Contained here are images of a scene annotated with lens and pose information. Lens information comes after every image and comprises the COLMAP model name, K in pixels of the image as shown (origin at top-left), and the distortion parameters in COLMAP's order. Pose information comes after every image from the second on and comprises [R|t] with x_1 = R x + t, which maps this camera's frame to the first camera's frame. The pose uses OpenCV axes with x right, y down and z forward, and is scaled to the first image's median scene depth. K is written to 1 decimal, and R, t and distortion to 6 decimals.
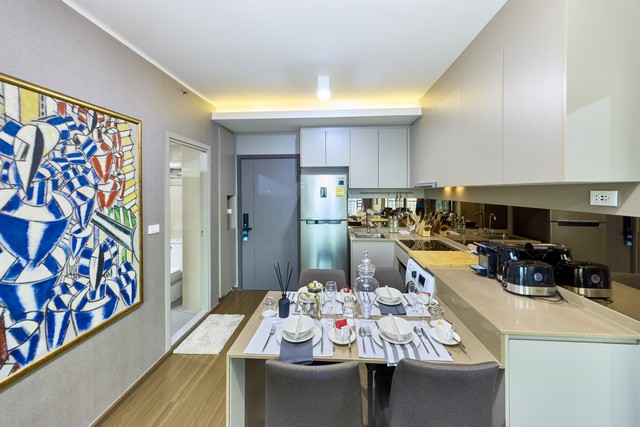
lens RADIAL K [[241.1, 0, 336.0], [0, 241.1, 190.1], [0, 0, 1]] dist [0.002162, 0.000518]
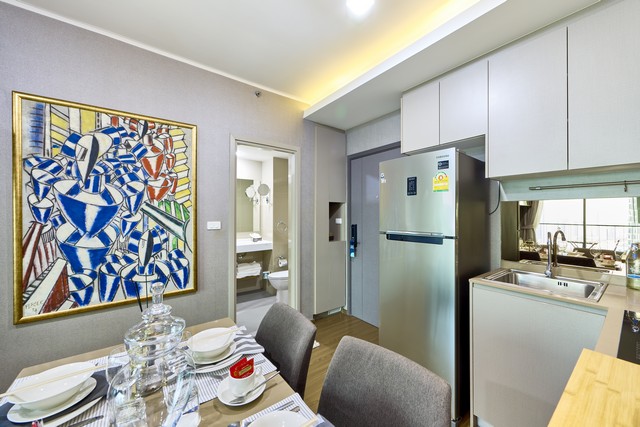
lens RADIAL K [[241.1, 0, 321.6], [0, 241.1, 210.1], [0, 0, 1]] dist [0.002162, 0.000518]
pose [[0.603317, -0.004233, -0.797490, 0.489851], [-0.004879, 0.999948, -0.008998, 0.126340], [0.797487, 0.009320, 0.603265, 0.918684]]
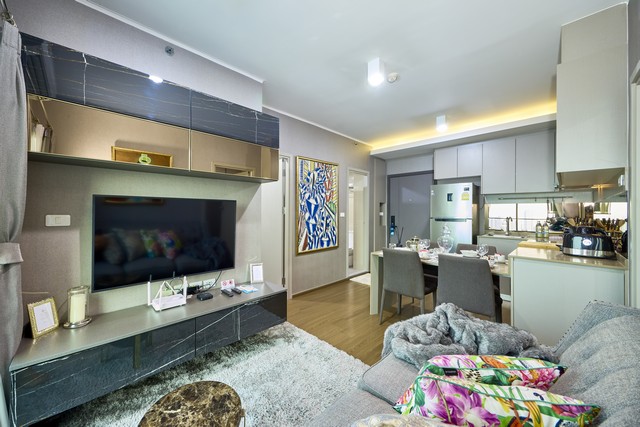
lens RADIAL K [[241.1, 0, 281.2], [0, 241.1, 209.6], [0, 0, 1]] dist [0.002162, 0.000518]
pose [[0.660422, 0.006588, -0.750865, 0.581219], [-0.011798, 0.999929, -0.001603, 0.159406], [0.750802, 0.009917, 0.660453, -0.977997]]
